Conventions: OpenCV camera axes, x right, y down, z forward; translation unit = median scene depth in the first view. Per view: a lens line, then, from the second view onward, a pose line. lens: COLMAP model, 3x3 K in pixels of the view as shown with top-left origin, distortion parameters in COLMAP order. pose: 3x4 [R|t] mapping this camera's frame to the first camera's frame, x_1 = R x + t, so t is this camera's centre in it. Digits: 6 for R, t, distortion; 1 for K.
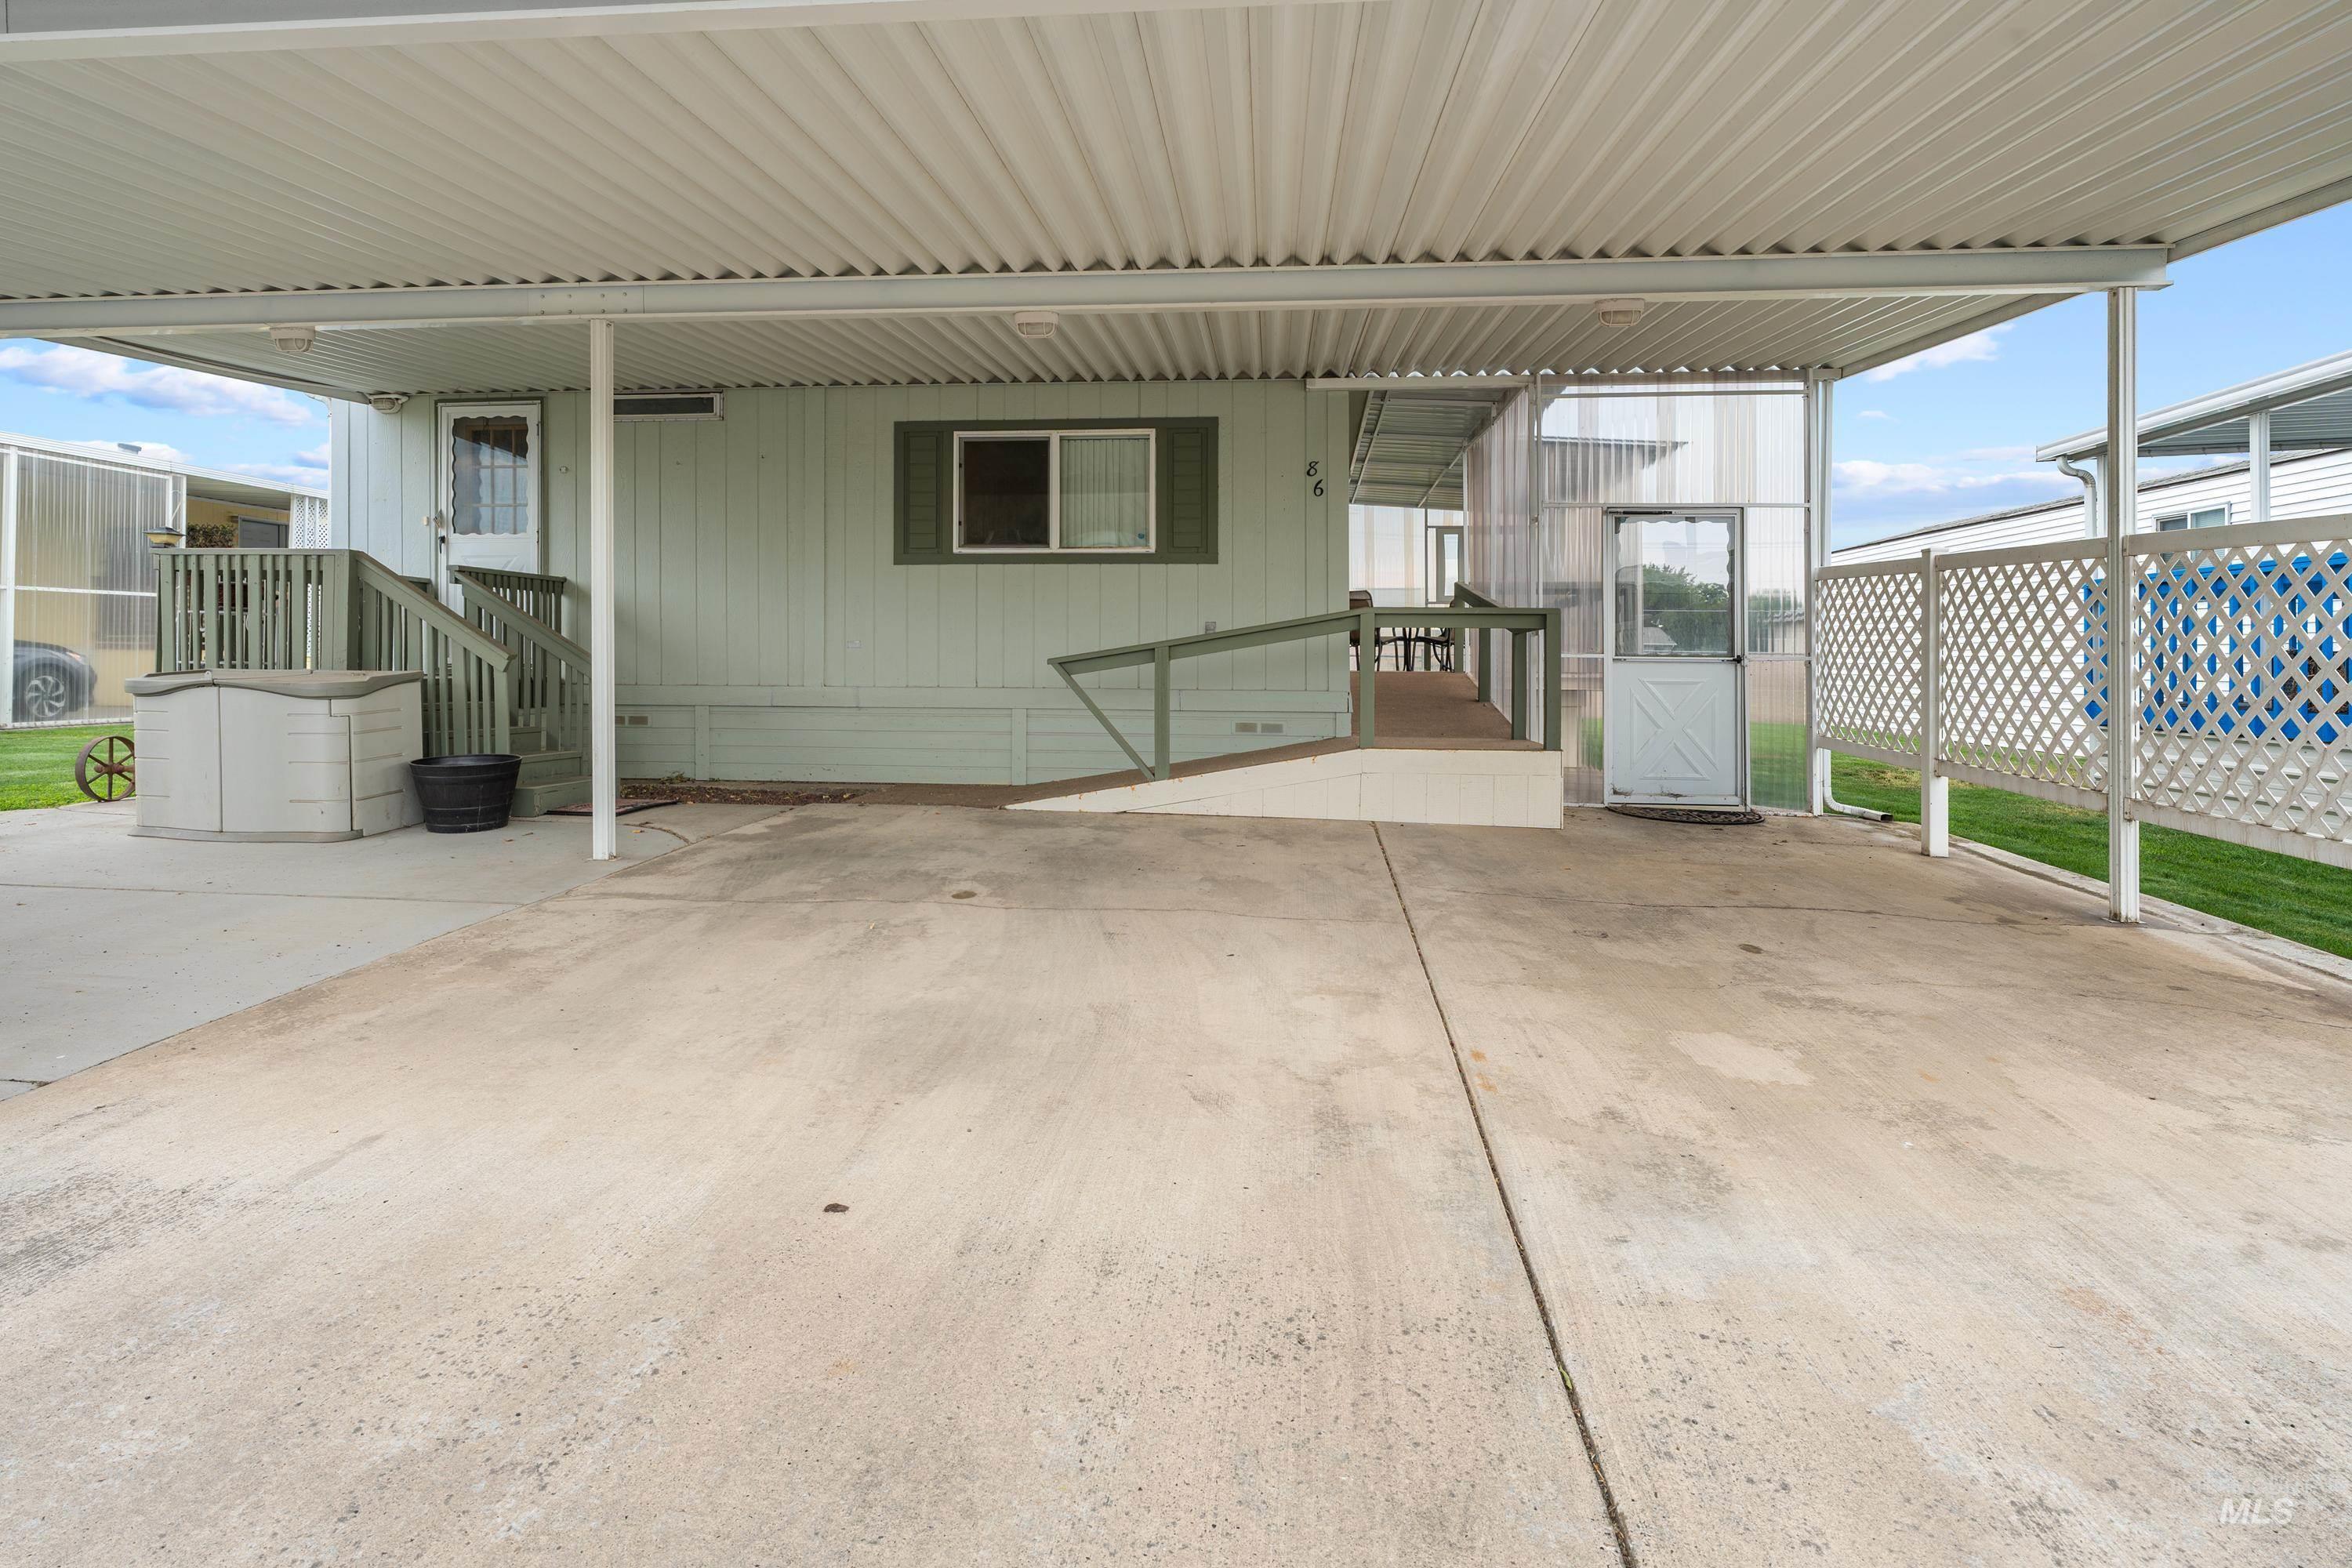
lens RADIAL K [[1223.5, 0, 1172.9], [0, 1223.5, 629.9], [0, 0, 1]] dist [-0.002987, 0.000136]
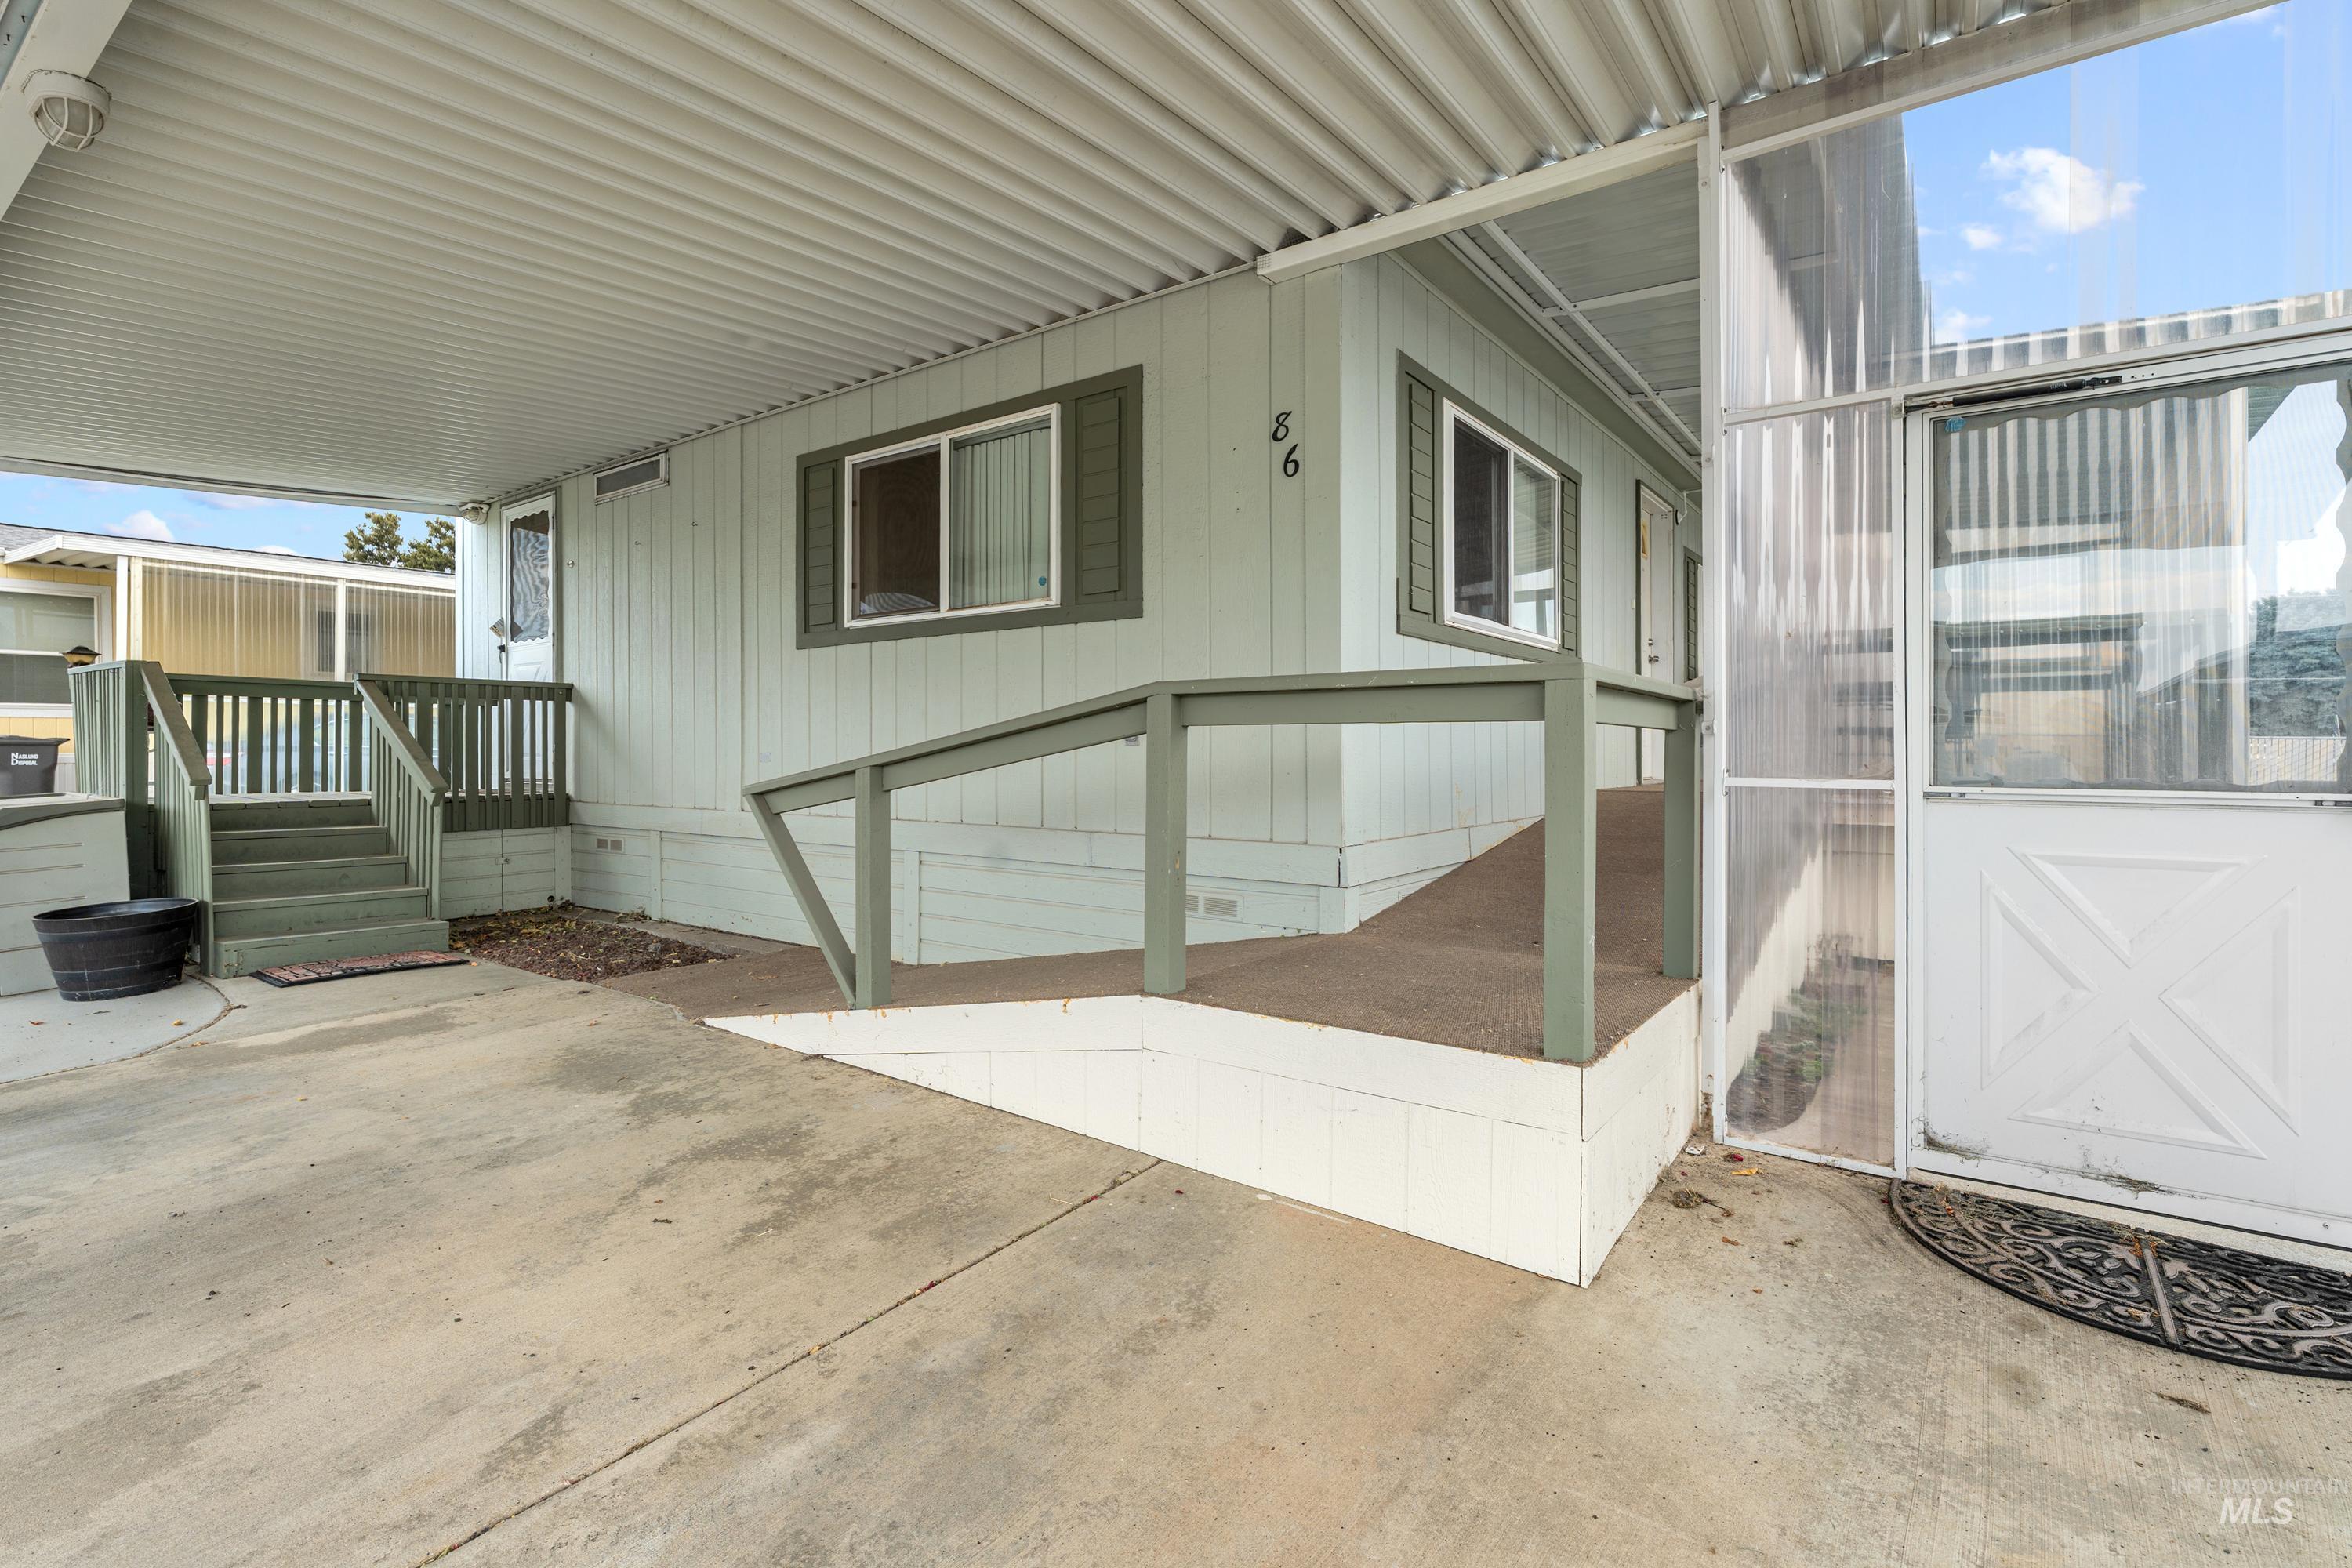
lens RADIAL K [[1092.9, 0, 1186.1], [0, 1092.9, 743.1], [0, 0, 1]] dist [-0.008613, 0.002317]
pose [[0.860888, -0.010005, -0.508696, 0.316171], [0.019067, 0.999739, 0.012604, -0.000385], [0.508437, -0.020550, 0.860854, 0.559250]]
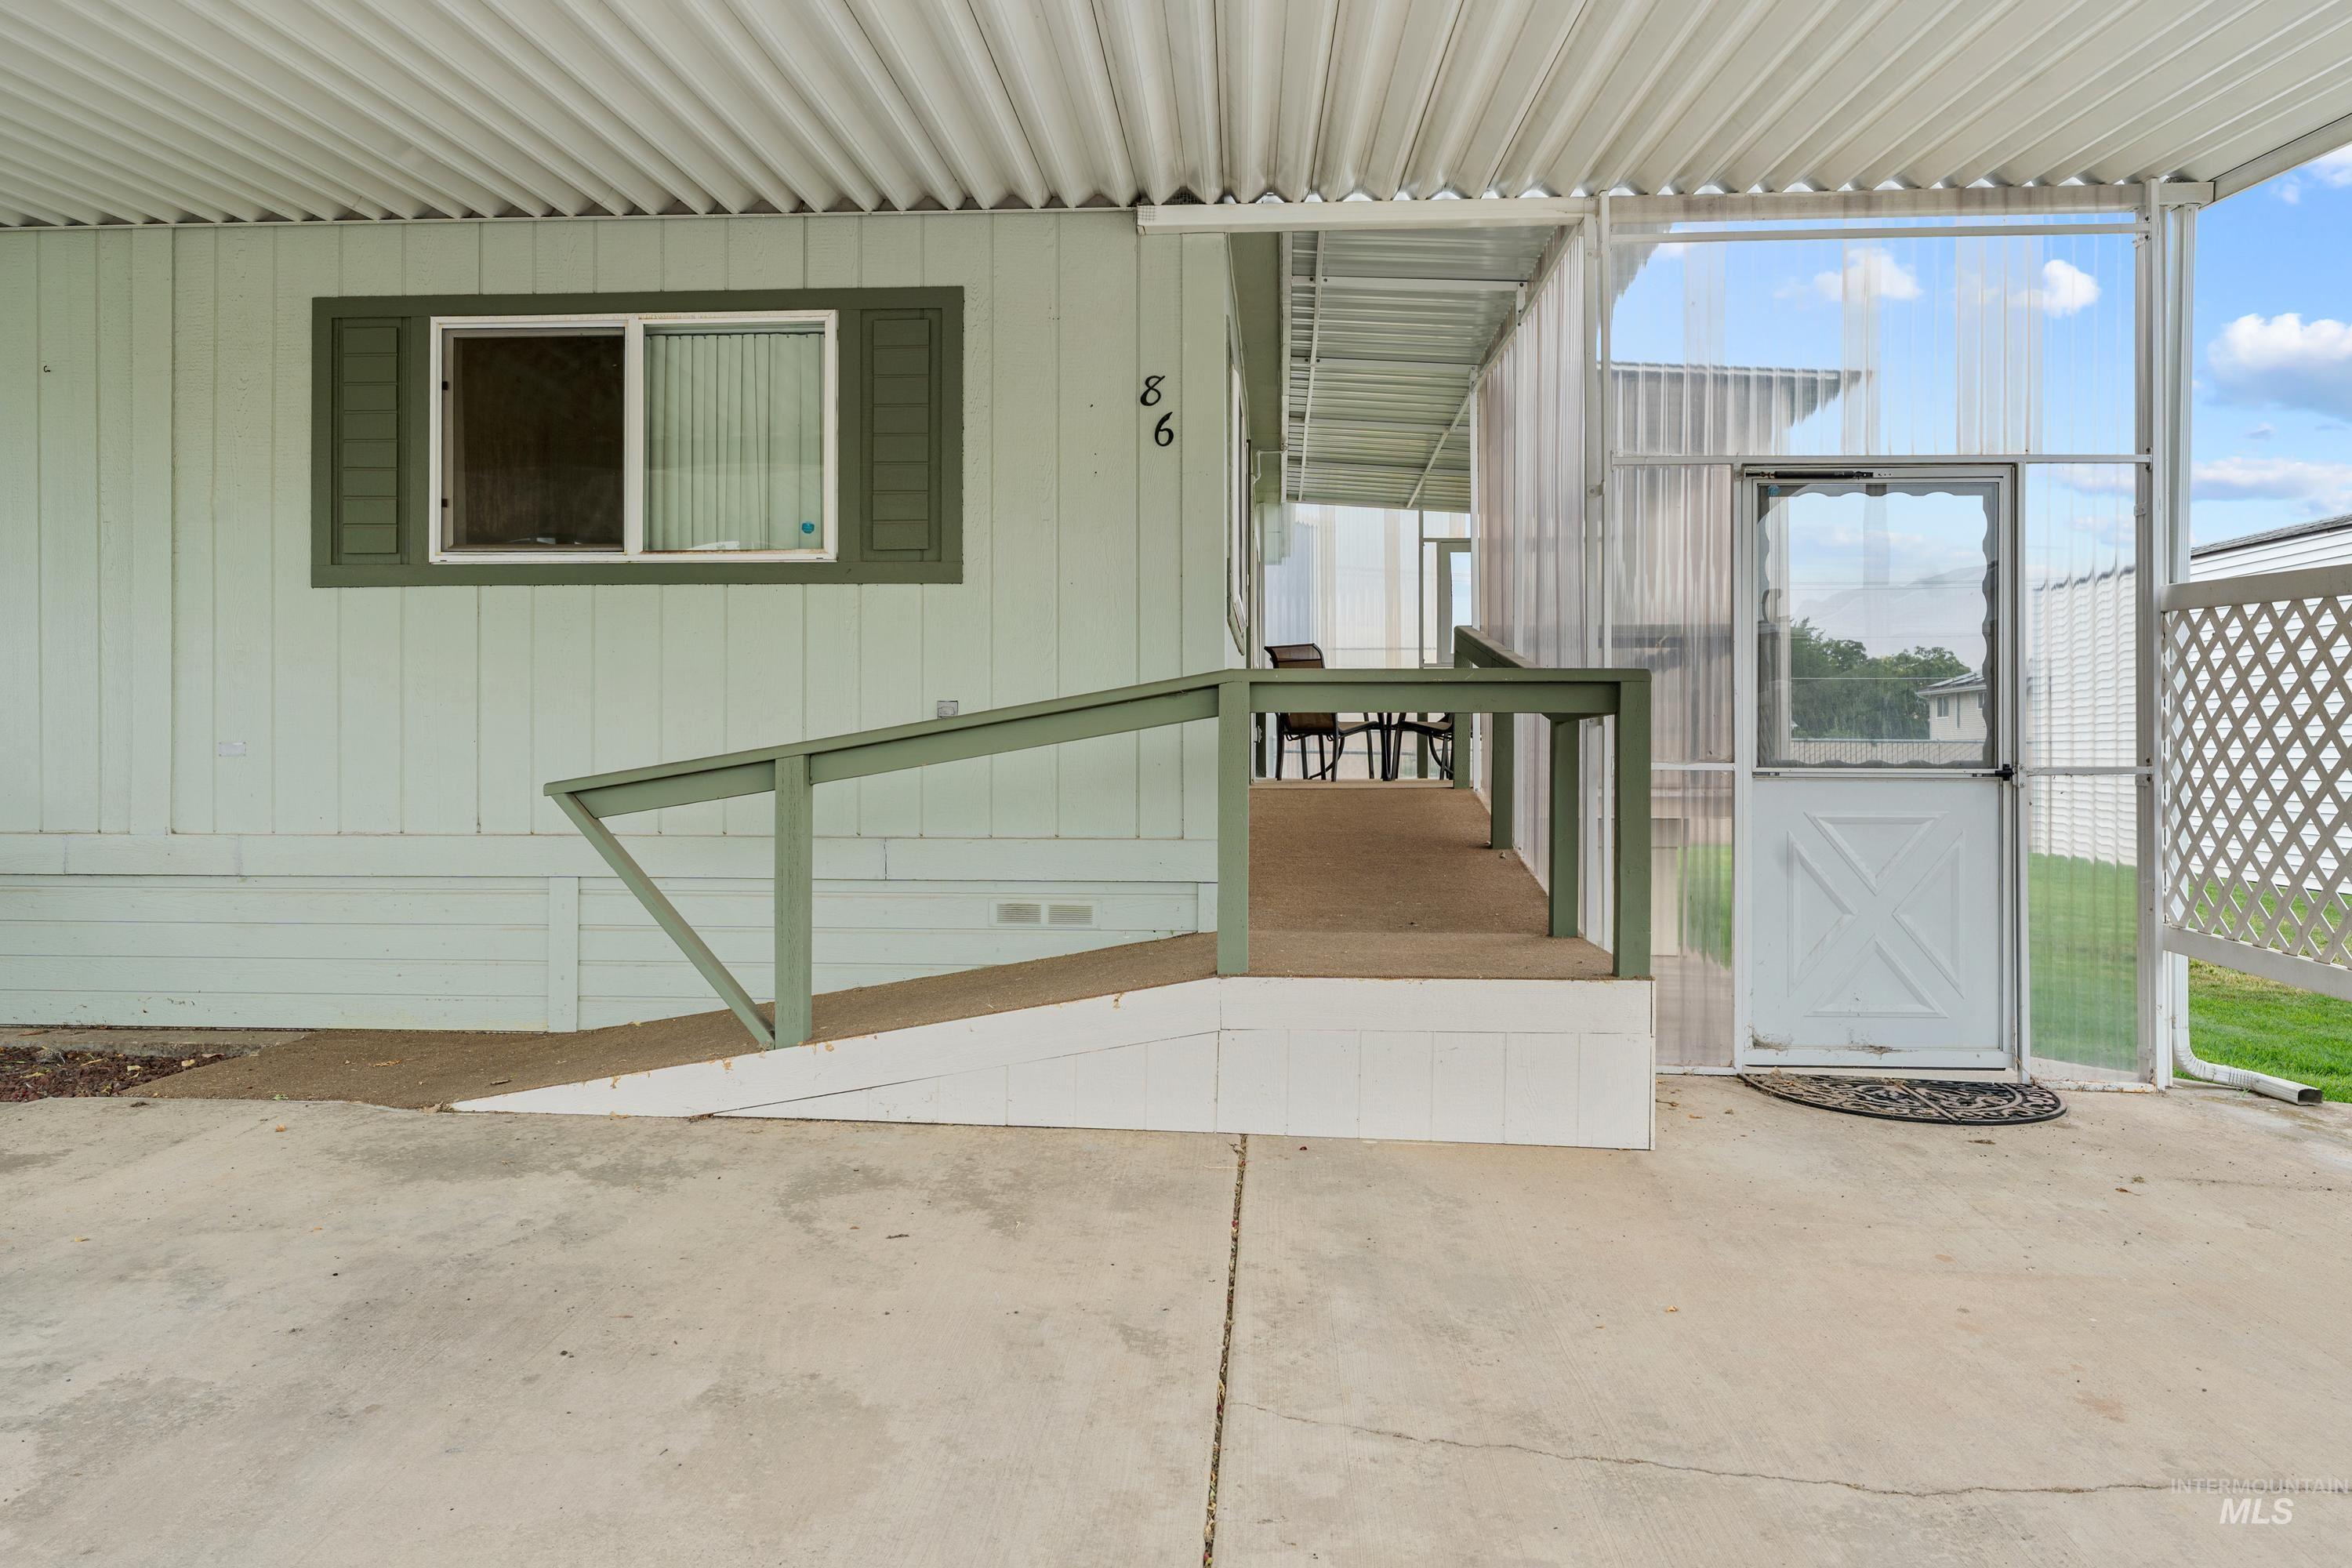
lens RADIAL K [[1686.4, 0, 1166.4], [0, 1686.4, 736.0], [0, 0, 1]] dist [-0.000995, -0.000625]
pose [[0.999430, -0.004382, 0.033477, 0.095420], [0.003886, 0.999882, 0.014869, -0.002009], [-0.033538, -0.014730, 0.999329, 0.311904]]
